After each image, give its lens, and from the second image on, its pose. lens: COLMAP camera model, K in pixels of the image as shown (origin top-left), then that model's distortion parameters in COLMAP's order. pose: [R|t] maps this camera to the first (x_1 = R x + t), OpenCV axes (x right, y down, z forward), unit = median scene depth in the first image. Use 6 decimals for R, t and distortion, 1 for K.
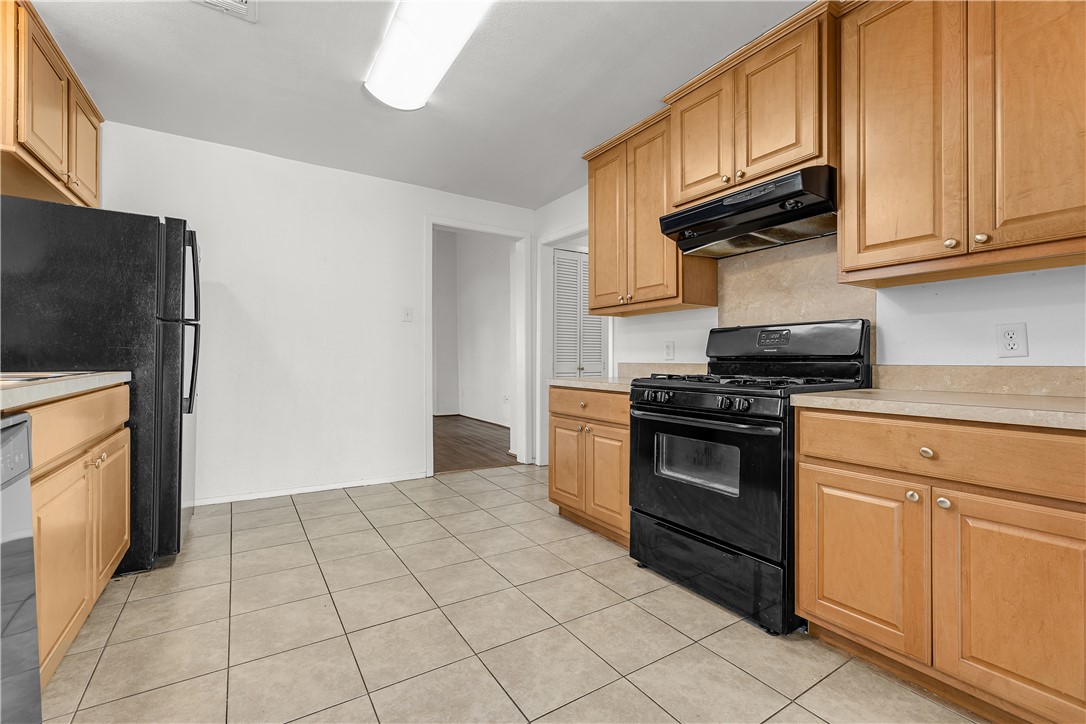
lens RADIAL K [[445.7, 0, 559.6], [0, 445.7, 358.0], [0, 0, 1]] dist [0.002712, -0.000152]
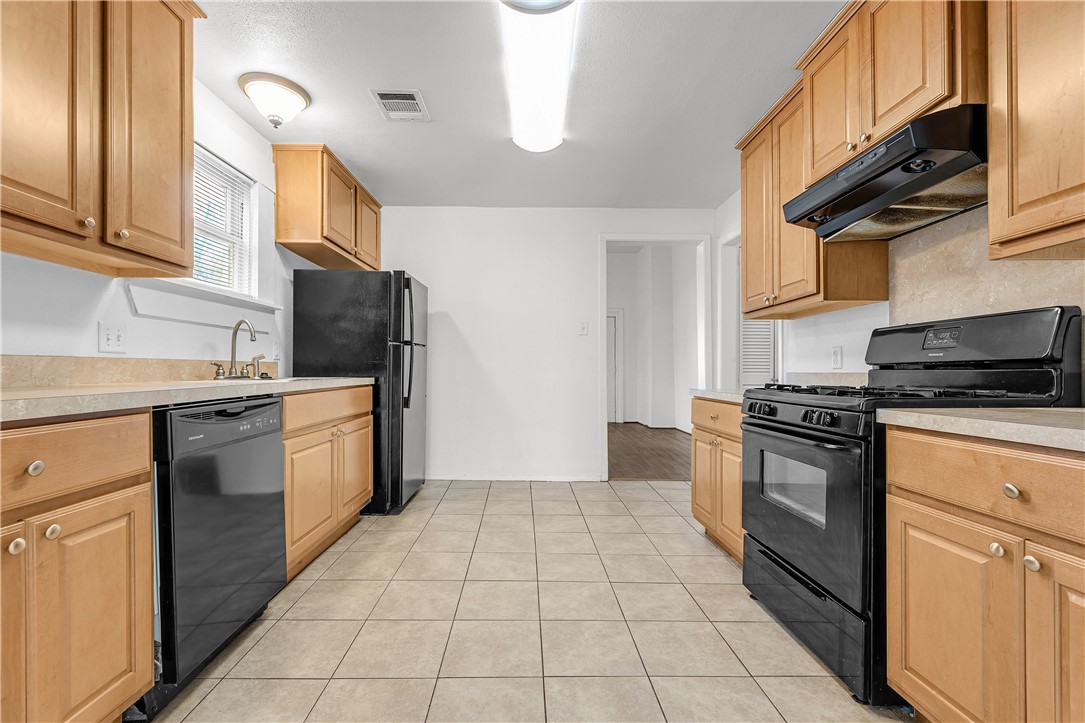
lens RADIAL K [[476.4, 0, 562.5], [0, 476.4, 368.9], [0, 0, 1]] dist [0.002719, 0.000322]
pose [[0.853820, -0.004913, -0.520544, 0.375644], [0.003455, 0.999987, -0.003770, 0.008700], [0.520556, 0.001420, 0.853826, -0.025246]]
